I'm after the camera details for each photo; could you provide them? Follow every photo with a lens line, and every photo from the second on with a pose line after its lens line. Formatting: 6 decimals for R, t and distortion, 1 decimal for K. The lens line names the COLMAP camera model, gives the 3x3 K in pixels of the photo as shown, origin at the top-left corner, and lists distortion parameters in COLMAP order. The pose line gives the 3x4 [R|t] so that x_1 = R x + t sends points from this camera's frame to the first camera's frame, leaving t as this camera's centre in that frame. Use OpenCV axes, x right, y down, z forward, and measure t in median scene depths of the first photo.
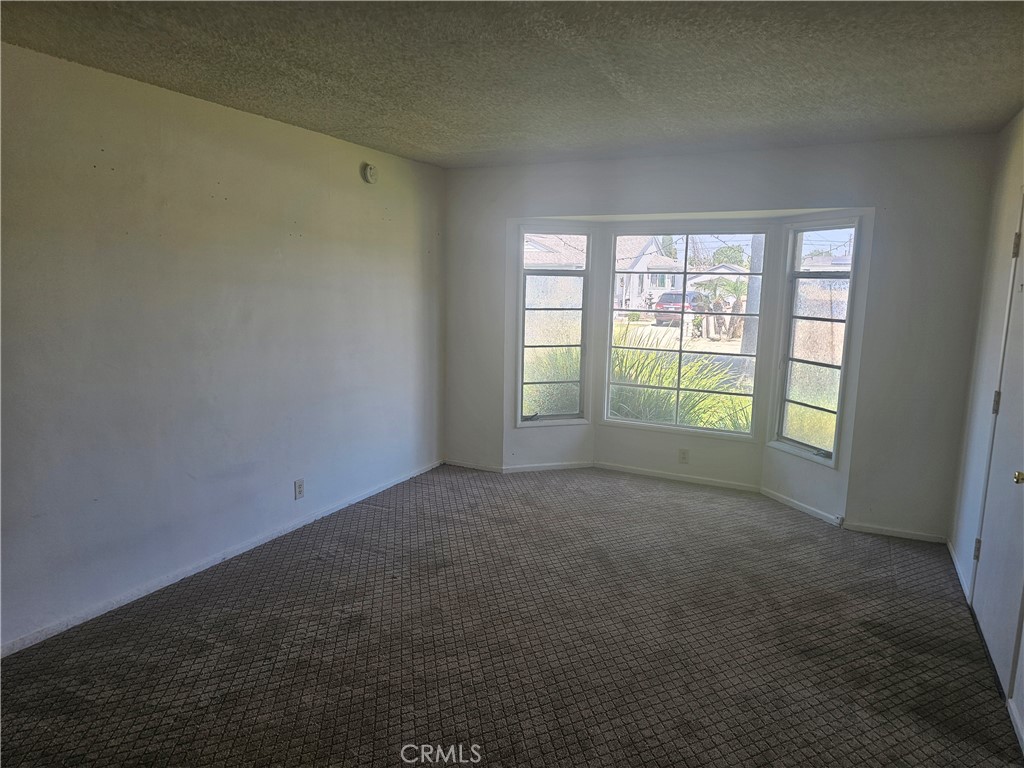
lens RADIAL K [[686.0, 0, 513.5], [0, 686.0, 382.8], [0, 0, 1]] dist [0.060975, -0.058288]
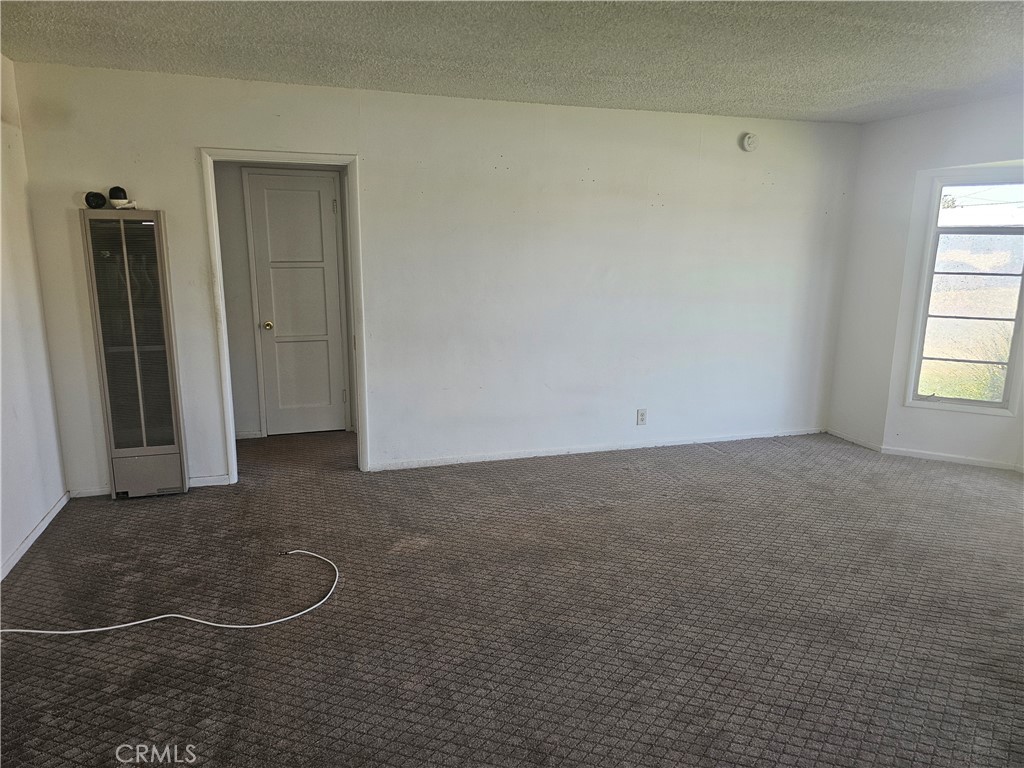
lens RADIAL K [[686.0, 0, 509.1], [0, 686.0, 382.1], [0, 0, 1]] dist [0.060975, -0.058288]
pose [[0.685042, 0.131291, -0.716575, 0.359527], [-0.104800, 0.991155, 0.081411, 0.017788], [0.720926, 0.019327, 0.692742, -0.006655]]
